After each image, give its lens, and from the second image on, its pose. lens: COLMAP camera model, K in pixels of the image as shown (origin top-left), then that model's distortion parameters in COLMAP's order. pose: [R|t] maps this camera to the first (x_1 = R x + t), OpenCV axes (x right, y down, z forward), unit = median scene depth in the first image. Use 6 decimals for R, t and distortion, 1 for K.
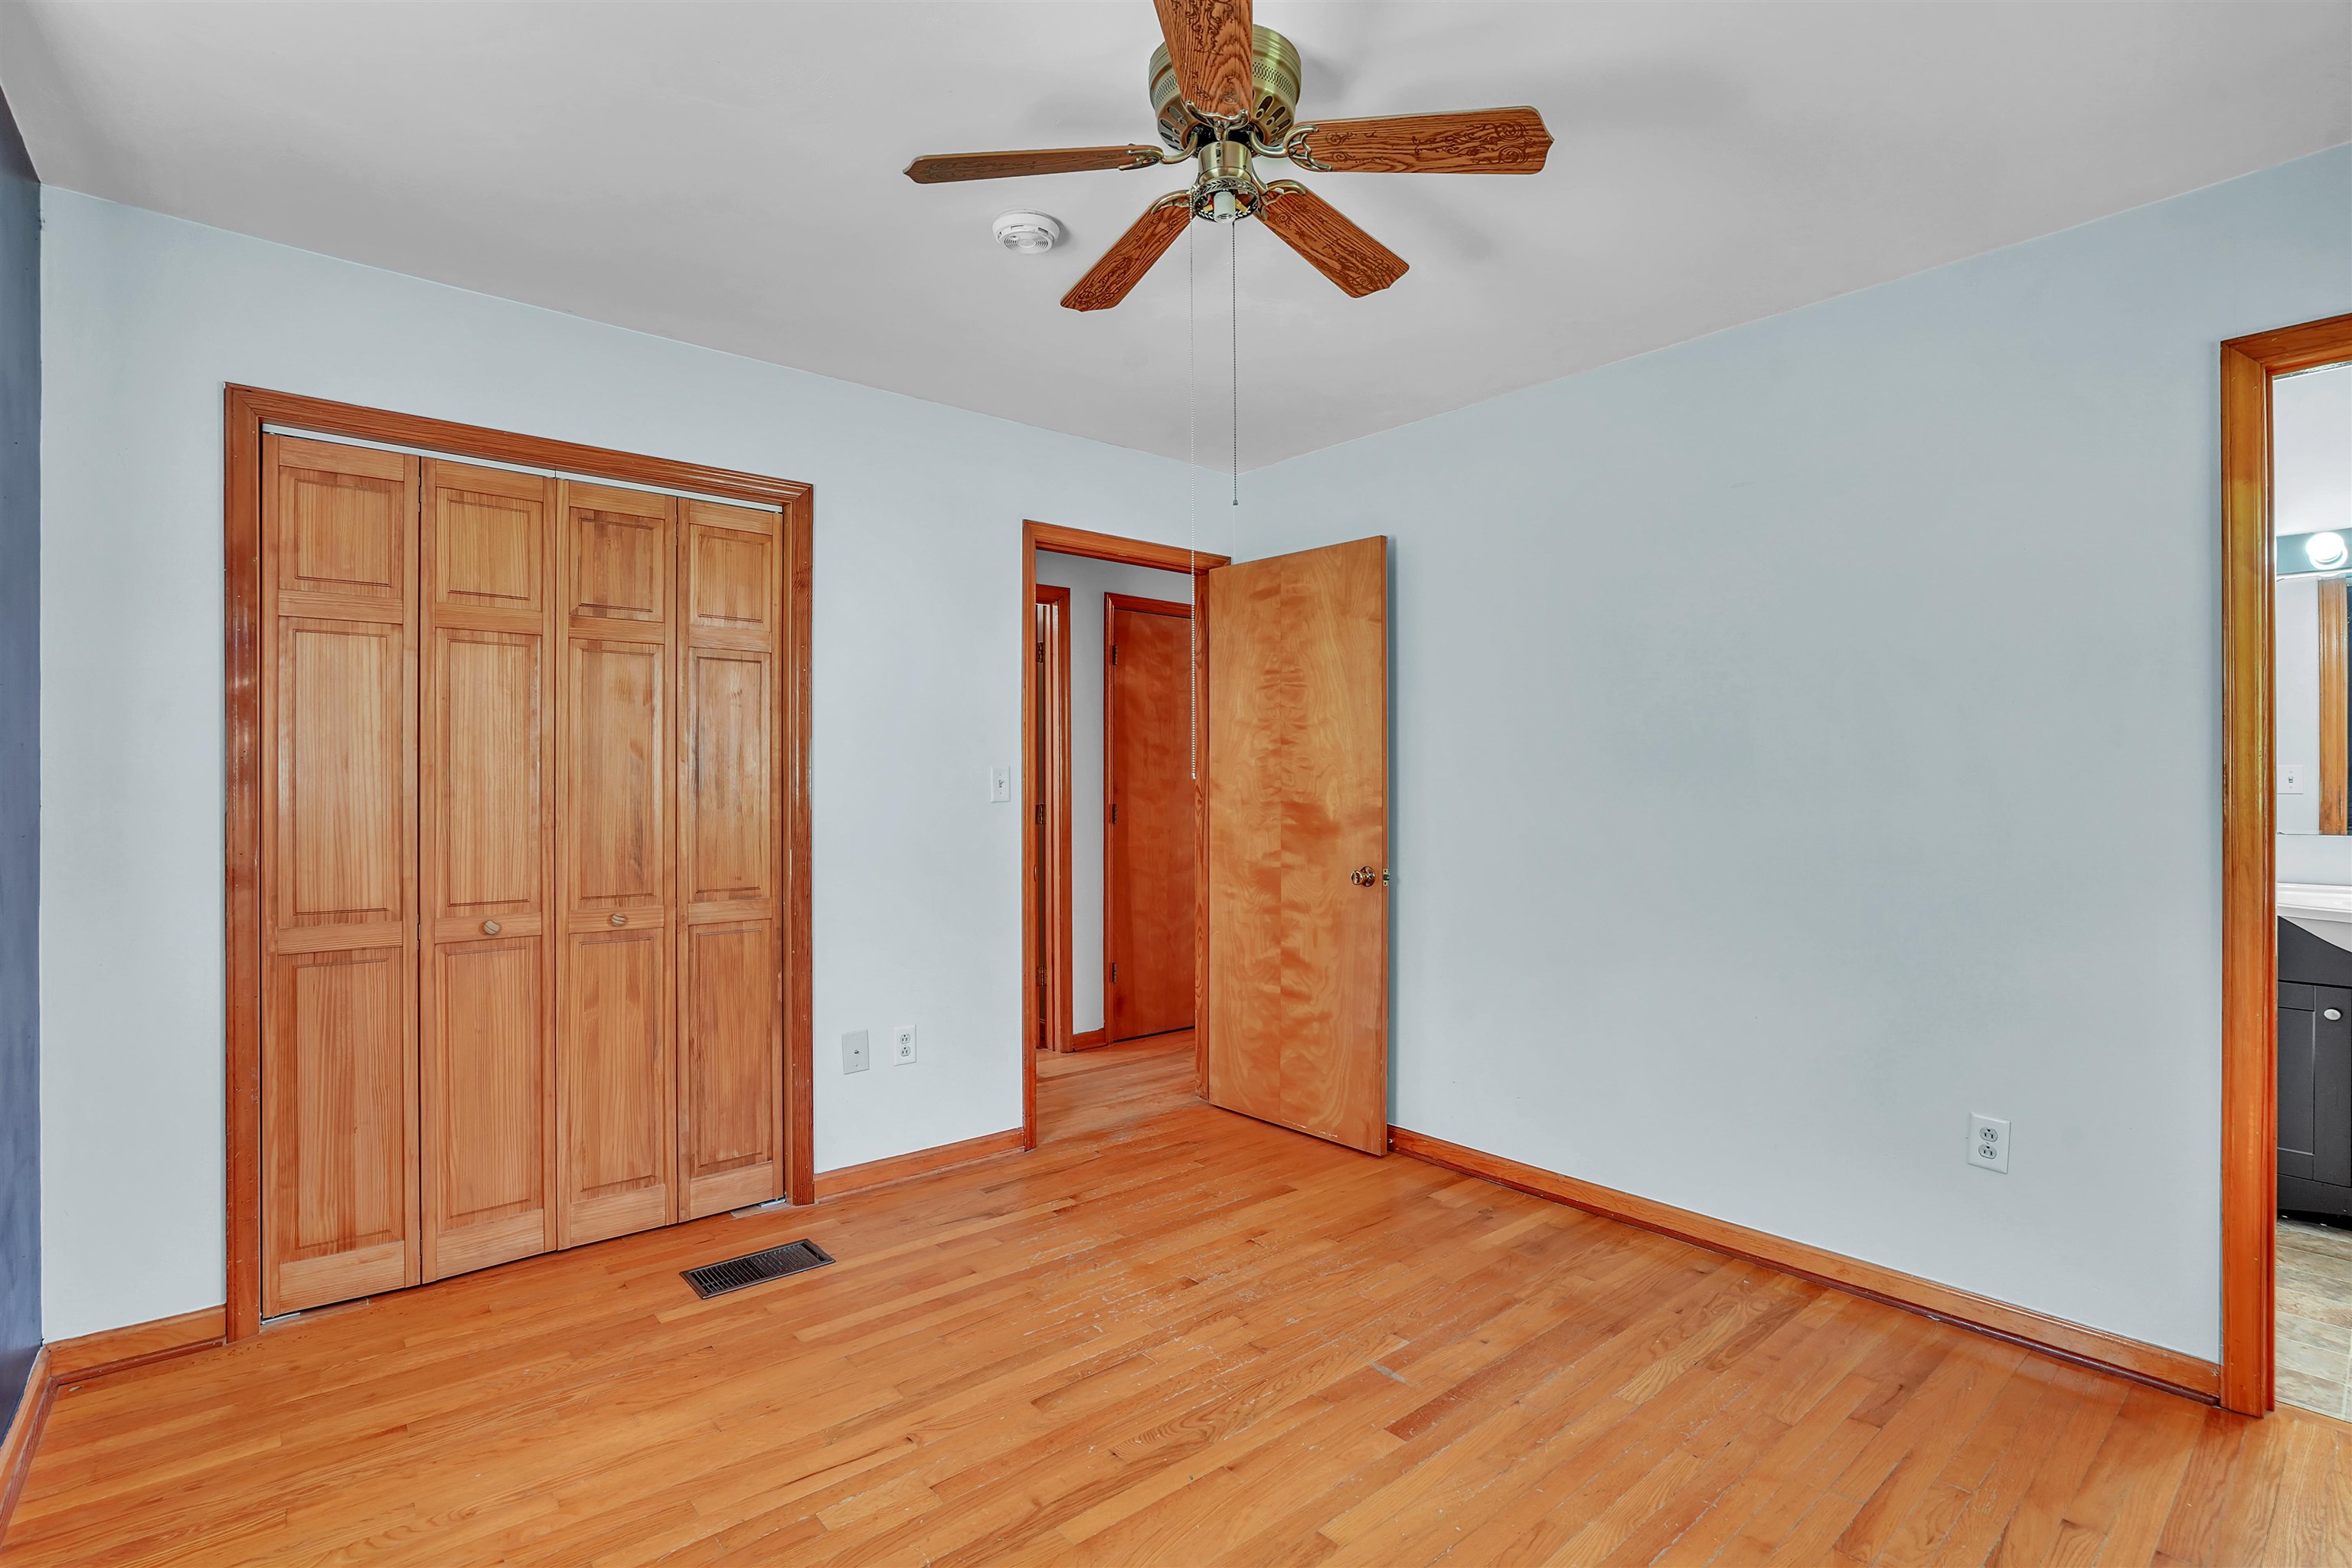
lens RADIAL K [[1105.4, 0, 1168.3], [0, 1105.4, 764.4], [0, 0, 1]] dist [-0.059873, 0.027910]
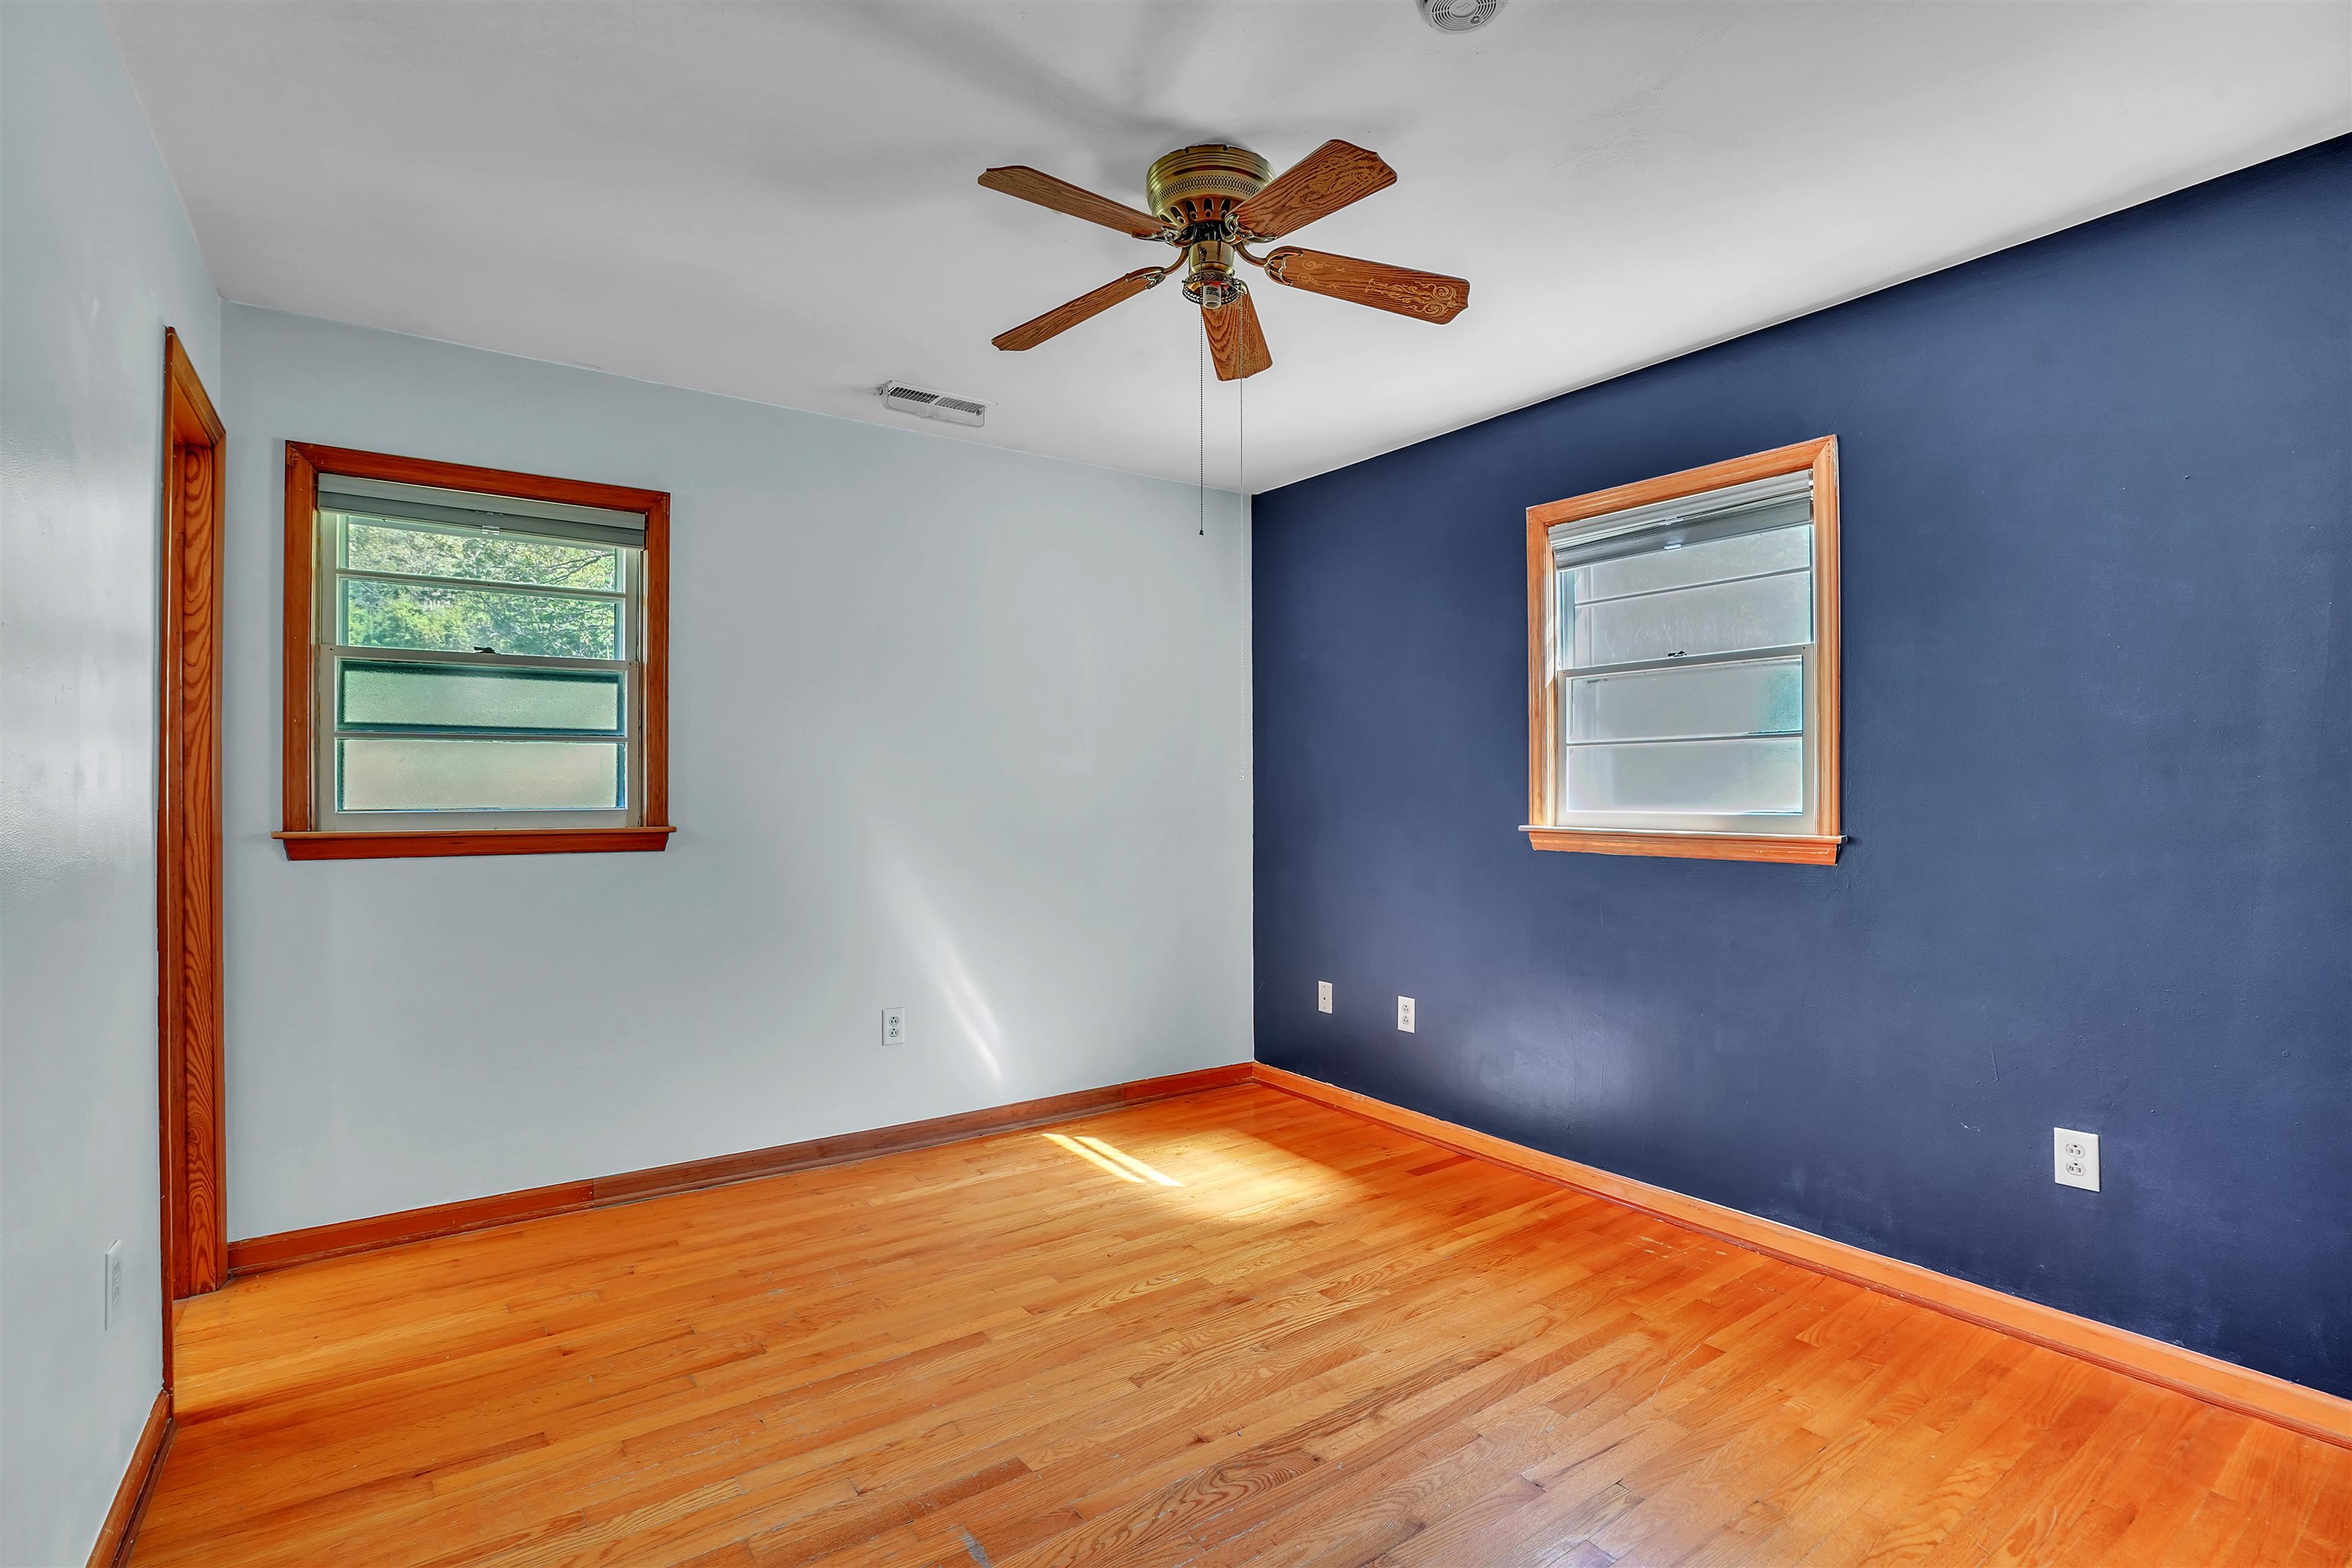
lens RADIAL K [[1105.4, 0, 1168.3], [0, 1105.4, 764.4], [0, 0, 1]] dist [-0.059873, 0.027910]
pose [[-0.995748, 0.002200, 0.092089, -0.008153], [0.001179, 0.999937, -0.011133, 0.010687], [-0.092108, -0.010977, -0.995688, 2.050026]]
